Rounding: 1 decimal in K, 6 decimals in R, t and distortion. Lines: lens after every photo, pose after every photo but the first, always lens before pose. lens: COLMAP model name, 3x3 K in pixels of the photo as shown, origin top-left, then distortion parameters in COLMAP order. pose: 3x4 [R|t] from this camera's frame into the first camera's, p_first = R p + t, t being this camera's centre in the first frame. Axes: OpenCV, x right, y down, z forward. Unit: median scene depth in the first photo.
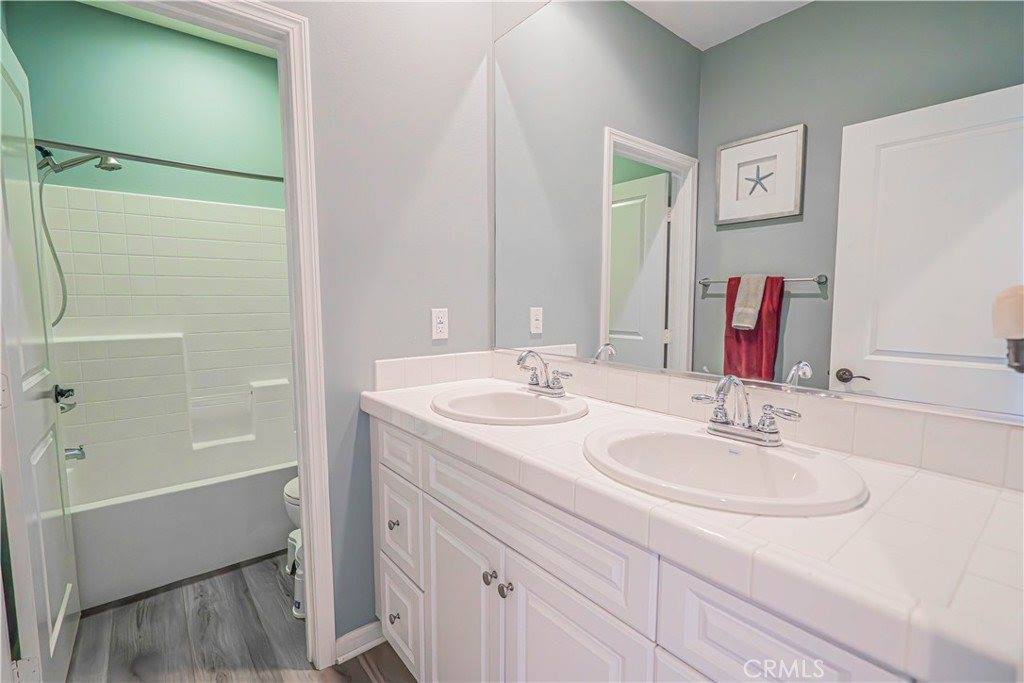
lens RADIAL K [[463.2, 0, 514.4], [0, 463.2, 340.7], [0, 0, 1]] dist [-0.001251, -0.000808]
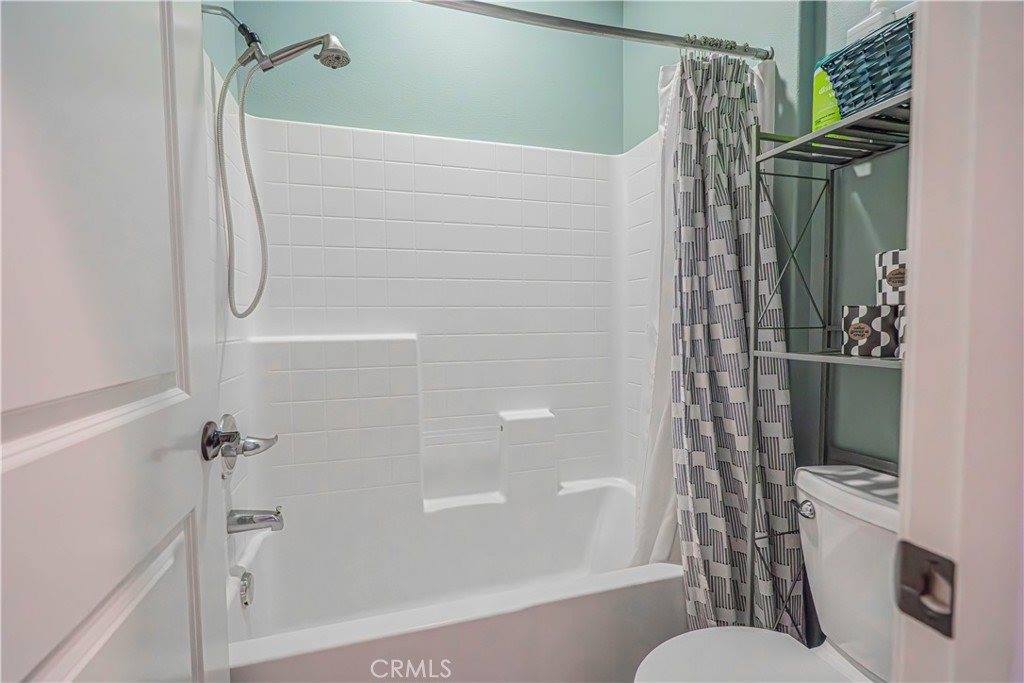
lens RADIAL K [[463.2, 0, 510.4], [0, 463.2, 340.9], [0, 0, 1]] dist [-0.001251, -0.000808]
pose [[0.926498, 0.013896, -0.376043, -0.420577], [-0.028577, 0.999030, -0.033491, 0.016206], [0.375213, 0.041775, 0.925997, 0.535107]]
